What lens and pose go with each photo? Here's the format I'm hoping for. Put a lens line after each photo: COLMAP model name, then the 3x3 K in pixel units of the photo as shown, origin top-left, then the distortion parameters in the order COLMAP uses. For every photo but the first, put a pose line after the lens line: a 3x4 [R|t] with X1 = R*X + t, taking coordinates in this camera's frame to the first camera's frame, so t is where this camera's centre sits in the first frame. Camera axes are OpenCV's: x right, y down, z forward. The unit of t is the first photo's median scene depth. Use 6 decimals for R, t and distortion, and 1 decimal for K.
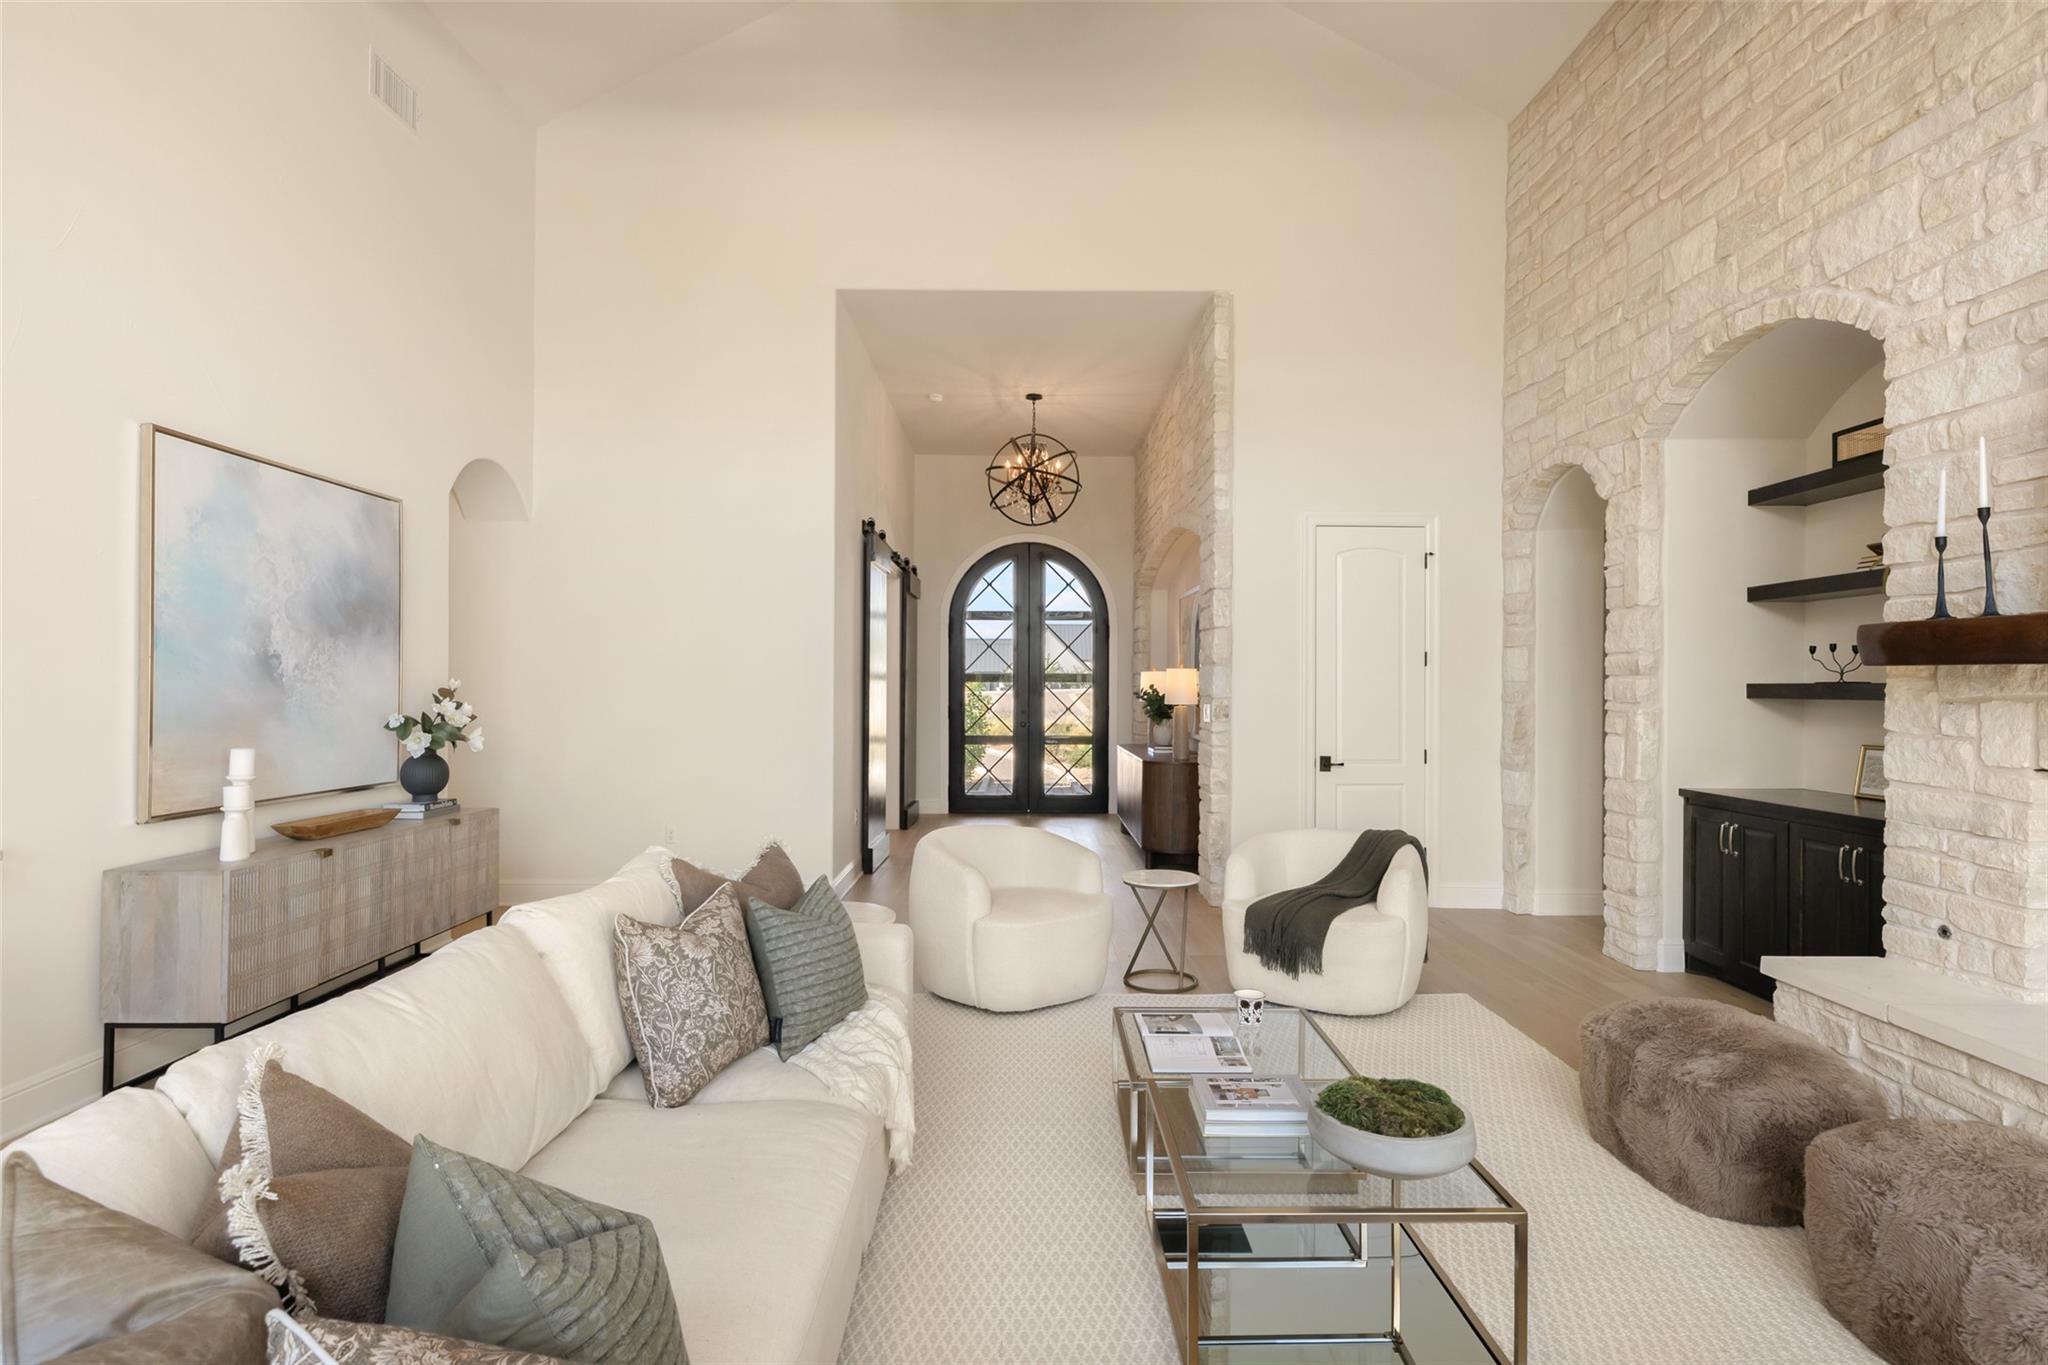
lens RADIAL K [[998.6, 0, 1042.2], [0, 998.6, 680.0], [0, 0, 1]] dist [-0.007287, 0.004893]
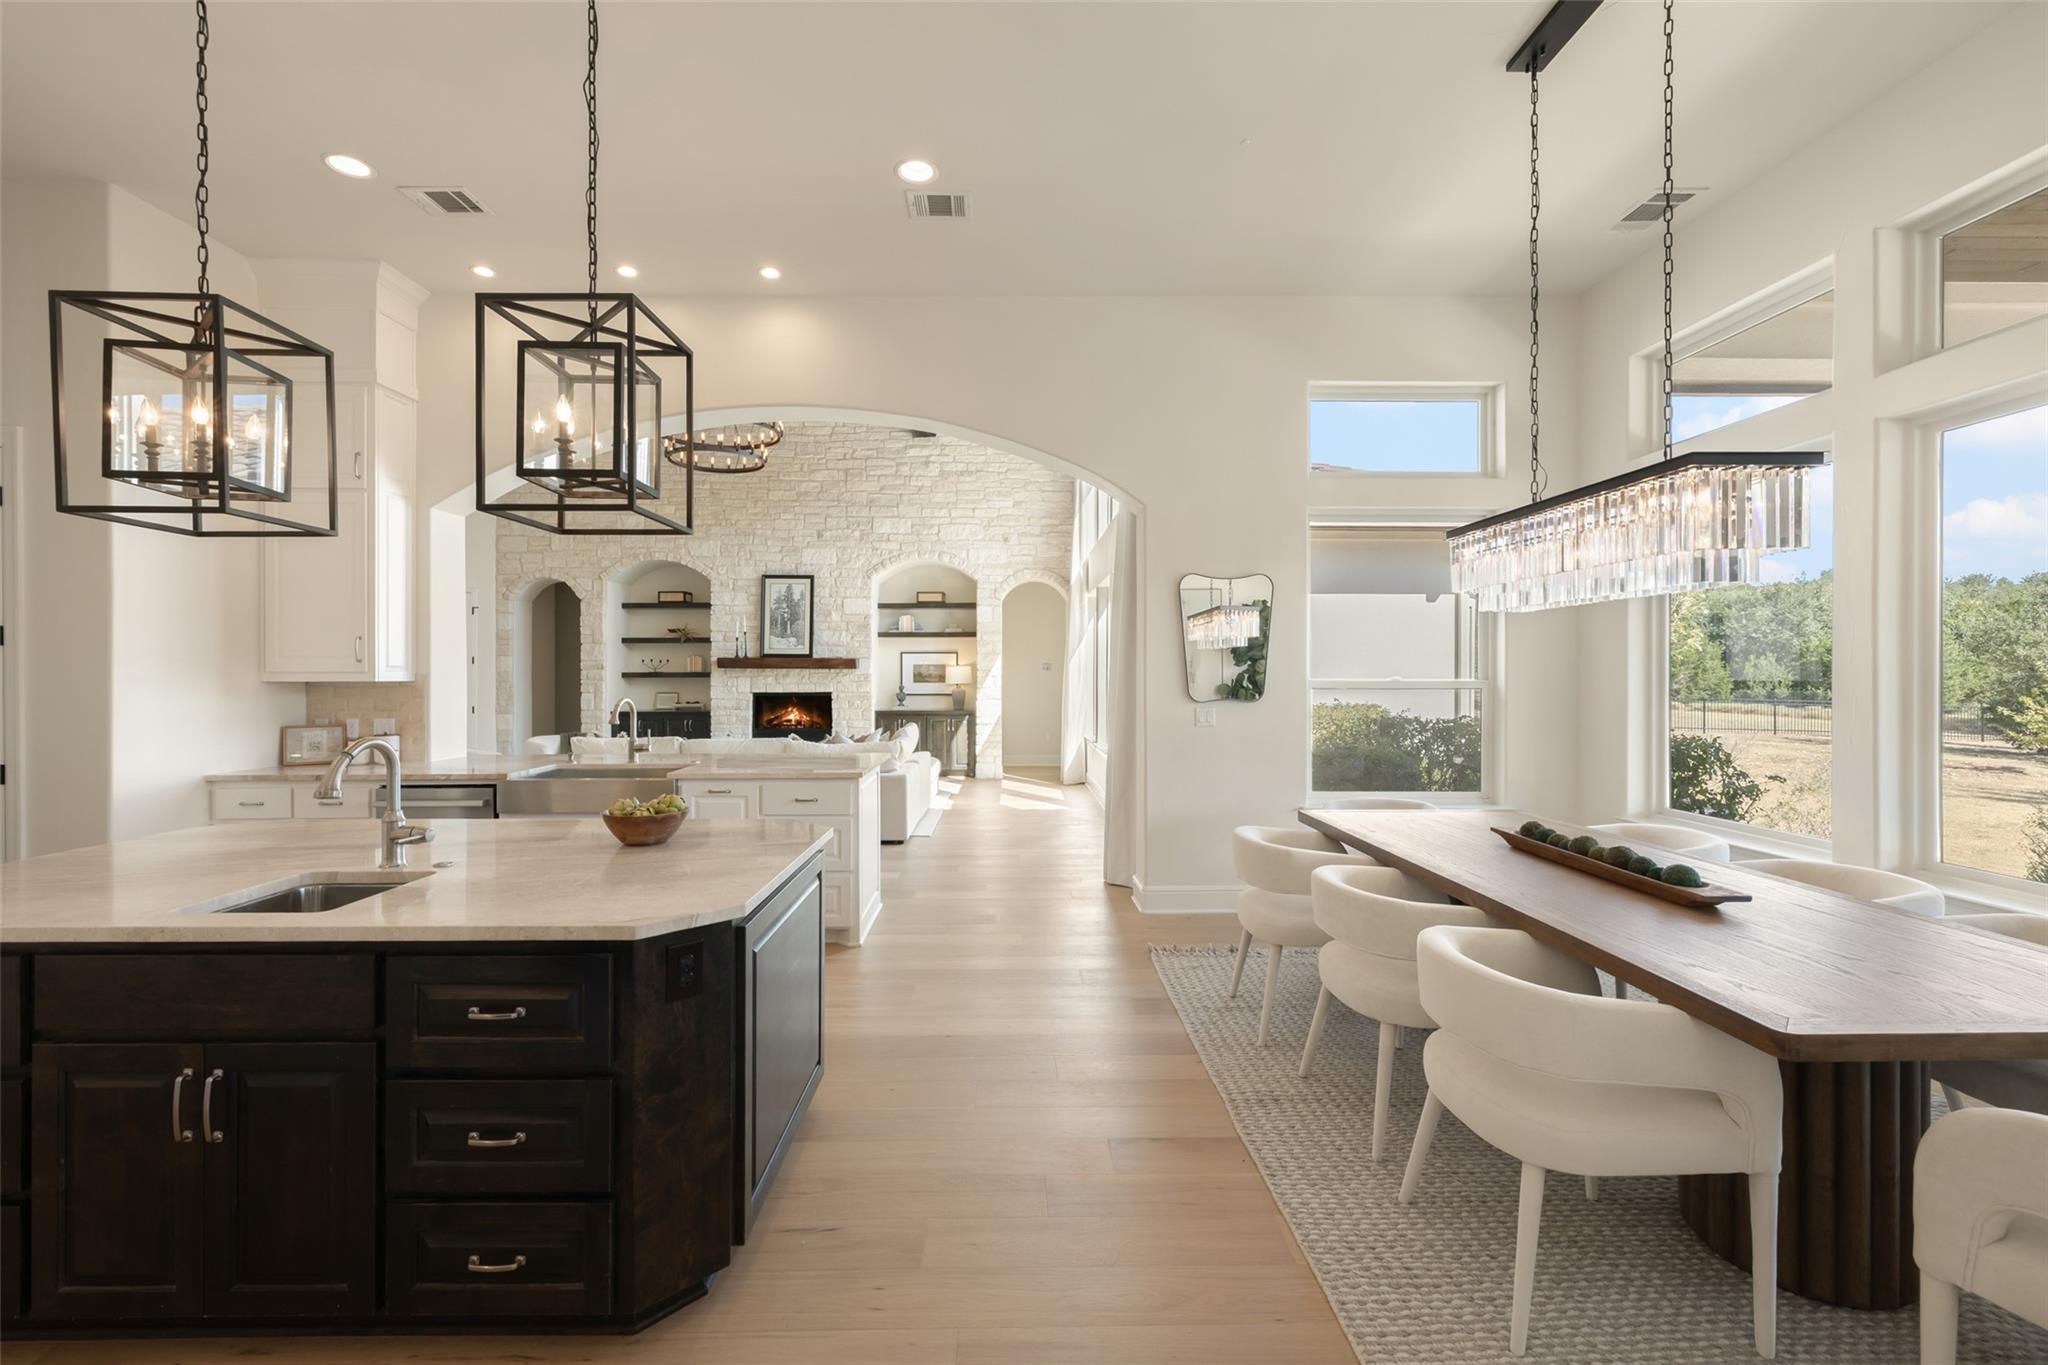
lens RADIAL K [[871.3, 0, 1020.3], [0, 871.3, 675.6], [0, 0, 1]] dist [0.000576, 0.001001]
pose [[-0.002917, -0.008045, 0.999963, -2.137991], [-0.004688, 0.999957, 0.008031, -0.014716], [-0.999985, -0.004665, -0.002954, -0.132451]]
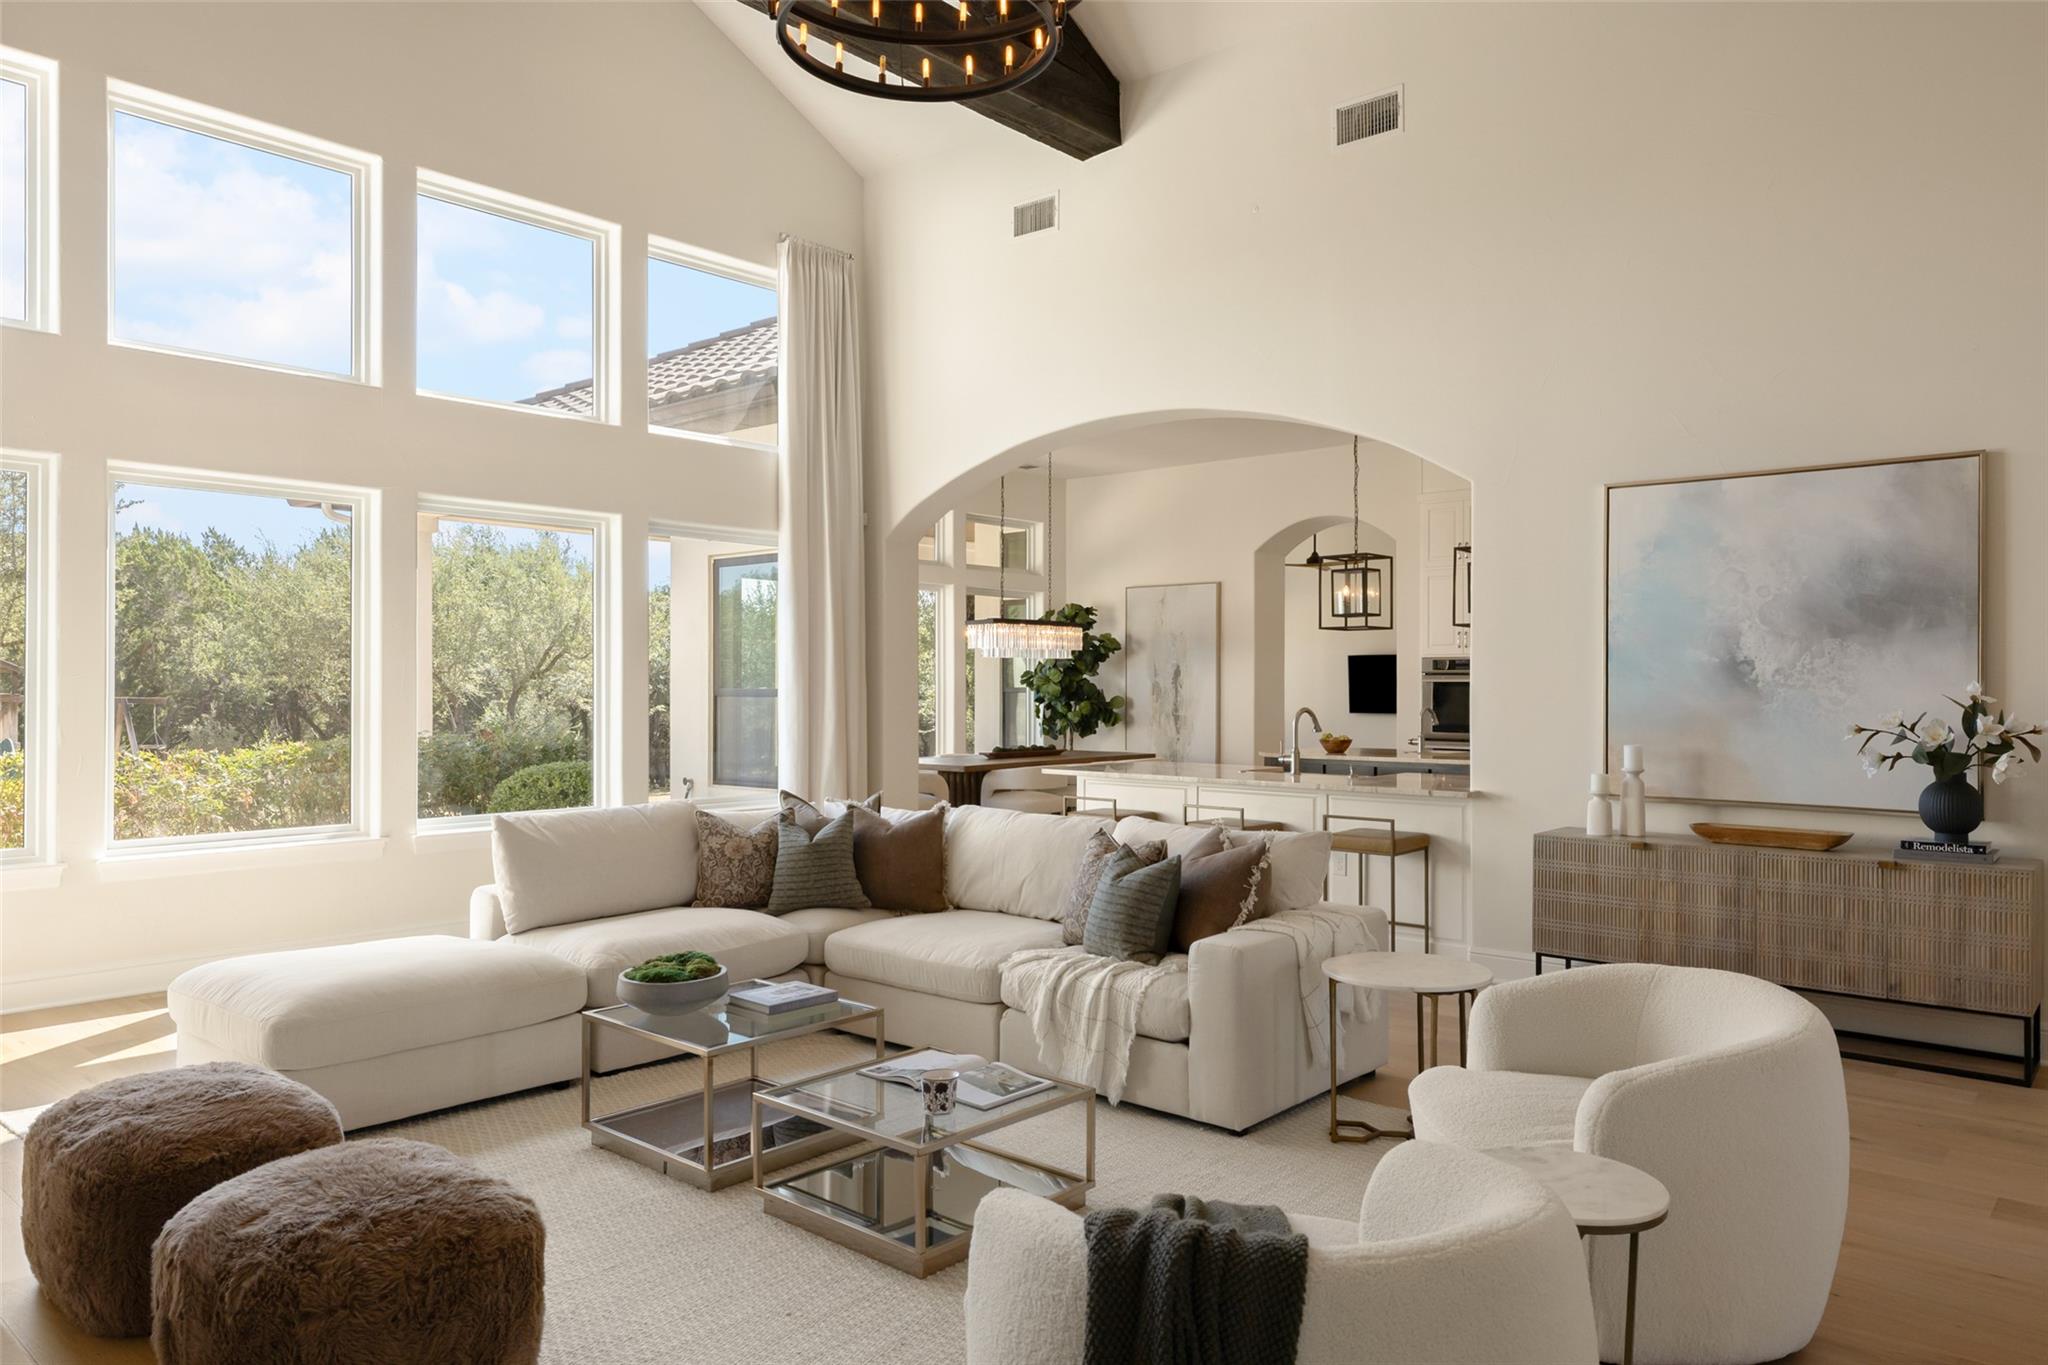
lens RADIAL K [[1350.1, 0, 1034.6], [0, 1350.1, 660.5], [0, 0, 1]] dist [0.011861, 0.002978]
pose [[-0.666521, -0.019890, -0.745221, 0.760054], [-0.001200, 0.999671, -0.025608, 0.011017], [0.745485, -0.016174, -0.666326, 1.401092]]
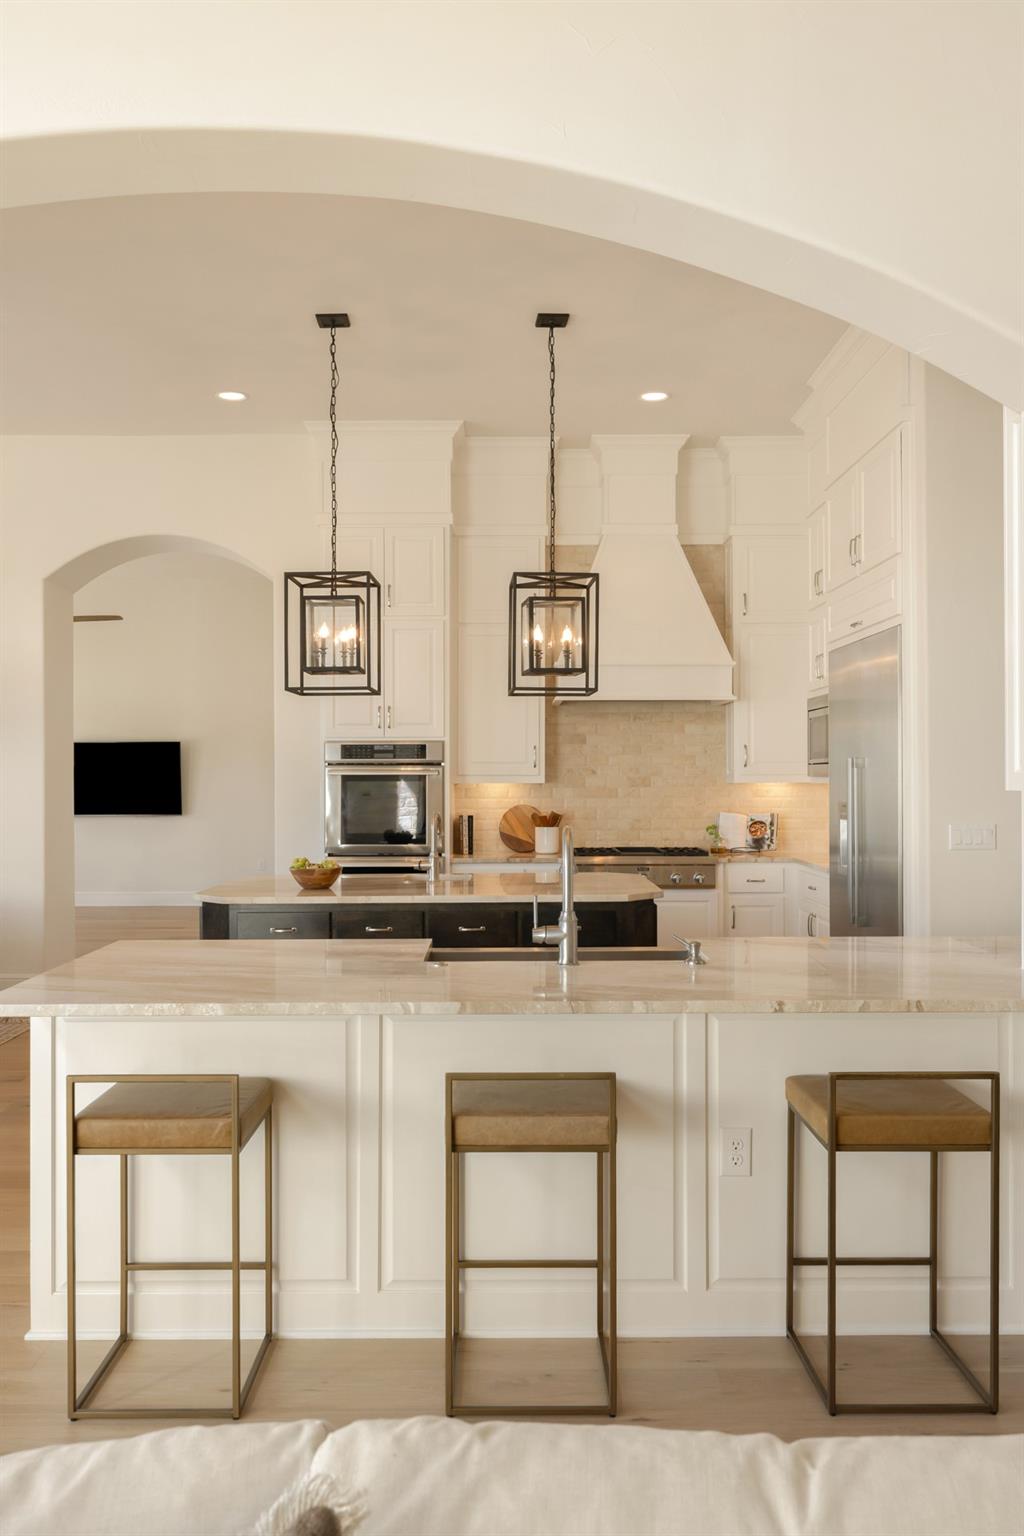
lens RADIAL K [[1248.6, 0, 494.4], [0, 1248.6, 786.7], [0, 0, 1]] dist [0.013262, -0.013011]
pose [[-0.021077, 0.000864, -0.999777, -0.034410], [0.008549, 0.999963, 0.000684, -0.000404], [0.999741, -0.008532, -0.021083, 0.385724]]
